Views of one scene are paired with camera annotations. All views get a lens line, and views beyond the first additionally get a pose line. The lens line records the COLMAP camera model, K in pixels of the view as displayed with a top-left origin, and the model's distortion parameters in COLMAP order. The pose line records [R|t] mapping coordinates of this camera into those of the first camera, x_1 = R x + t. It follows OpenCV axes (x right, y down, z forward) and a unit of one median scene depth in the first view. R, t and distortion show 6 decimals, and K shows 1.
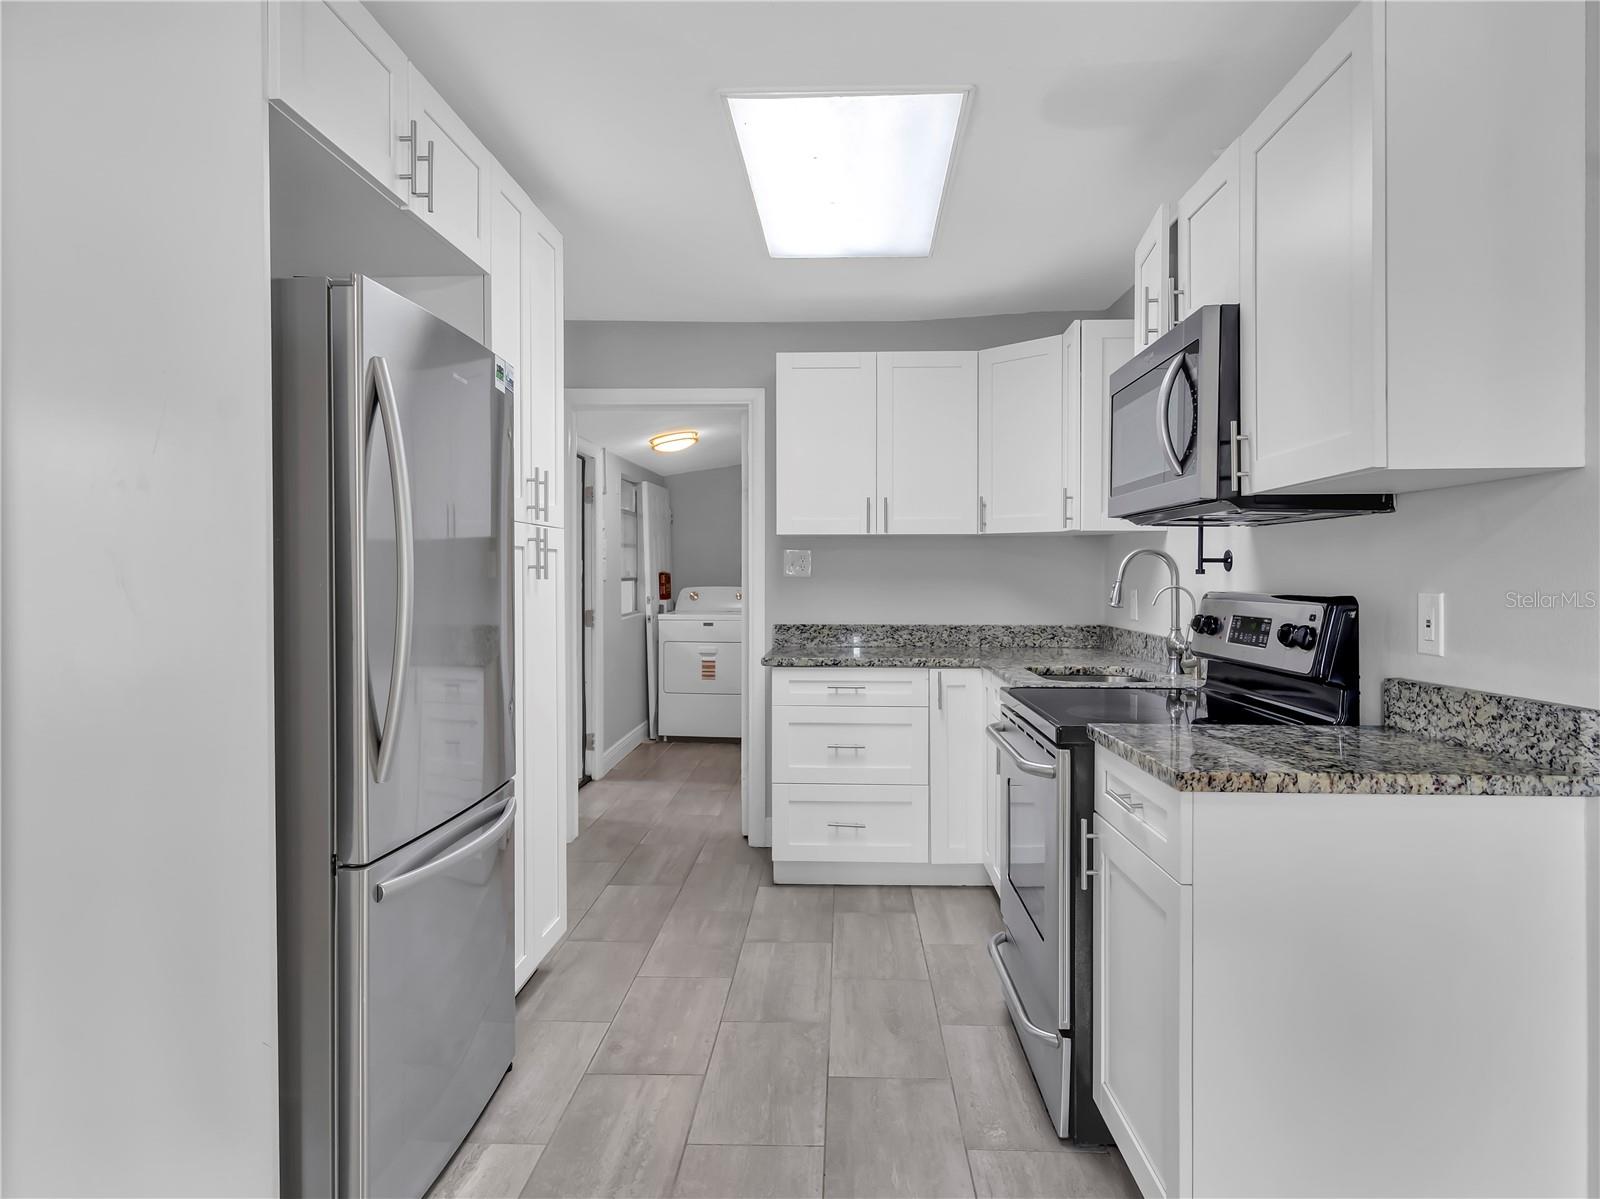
lens RADIAL K [[1002.3, 0, 806.1], [0, 1002.3, 578.7], [0, 0, 1]] dist [-0.000360, 0.000657]
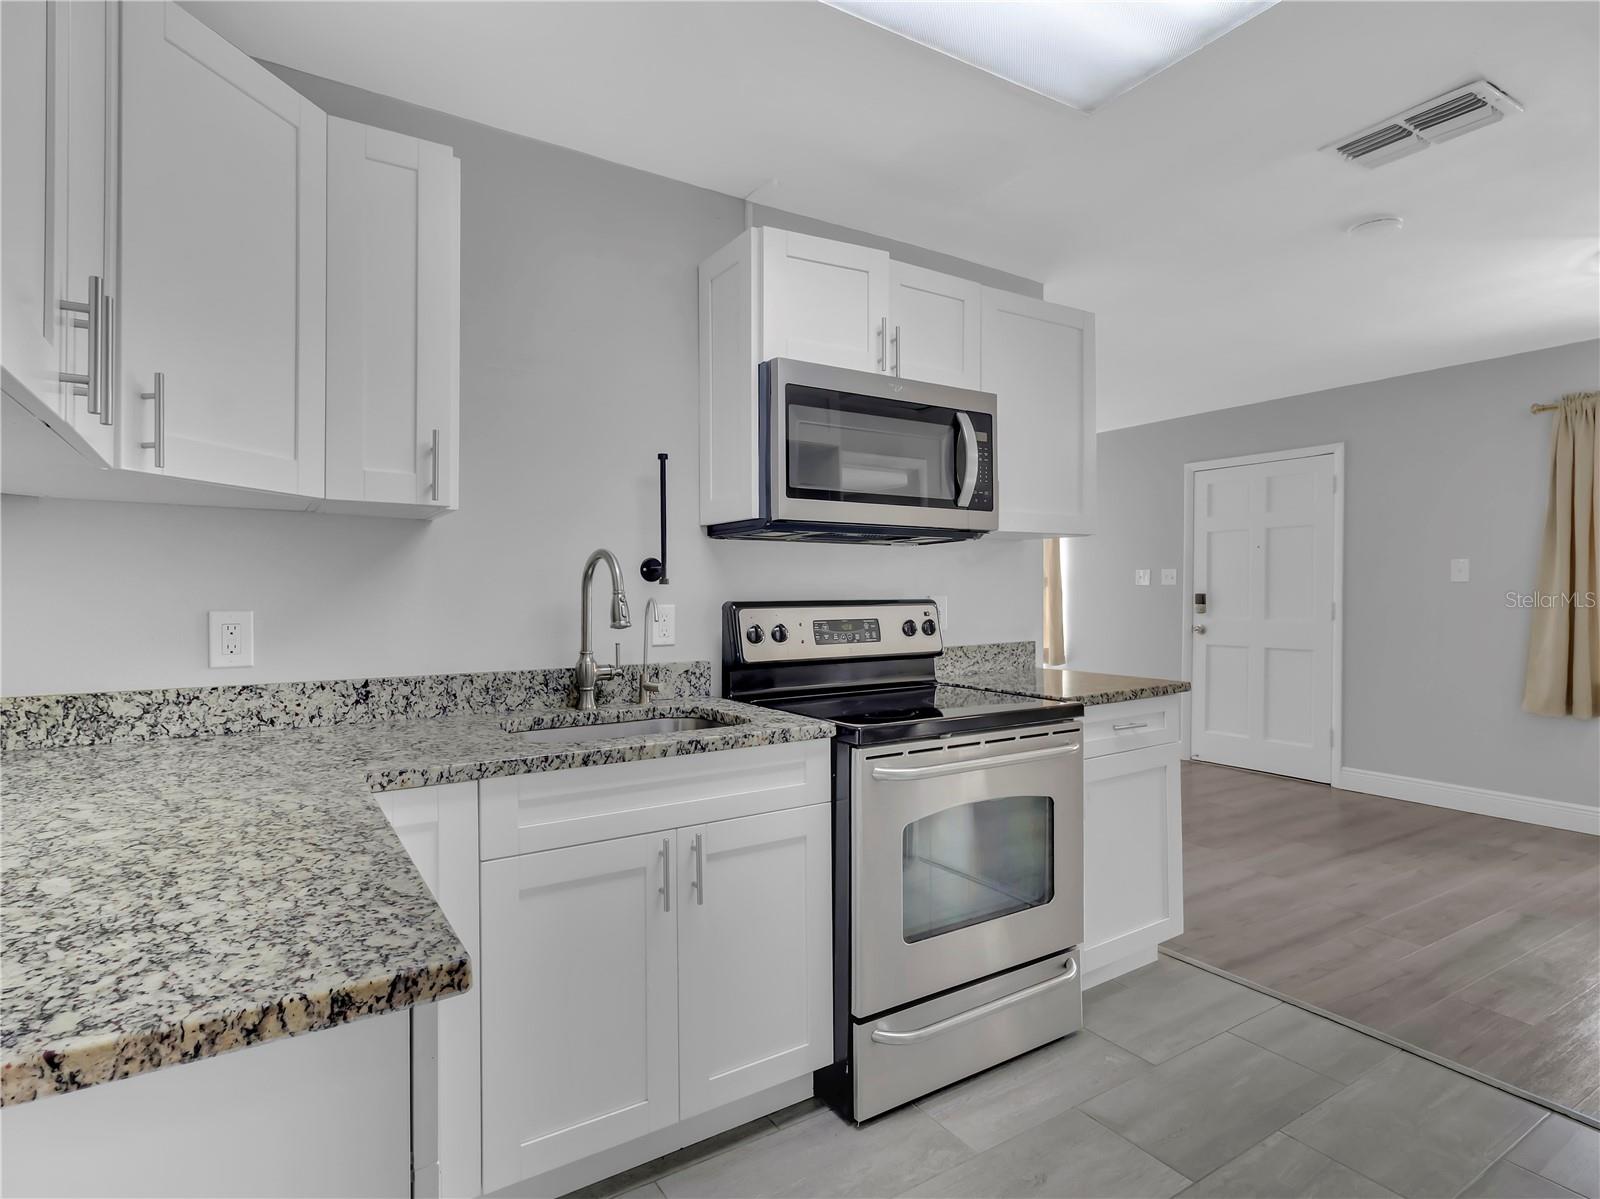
lens RADIAL K [[827.6, 0, 794.1], [0, 827.6, 597.9], [0, 0, 1]] dist [0.002215, -0.000142]
pose [[-0.554009, -0.004849, 0.832496, -0.228724], [0.006616, 0.999926, 0.010227, 0.000847], [-0.832484, 0.011174, -0.553936, 1.036676]]
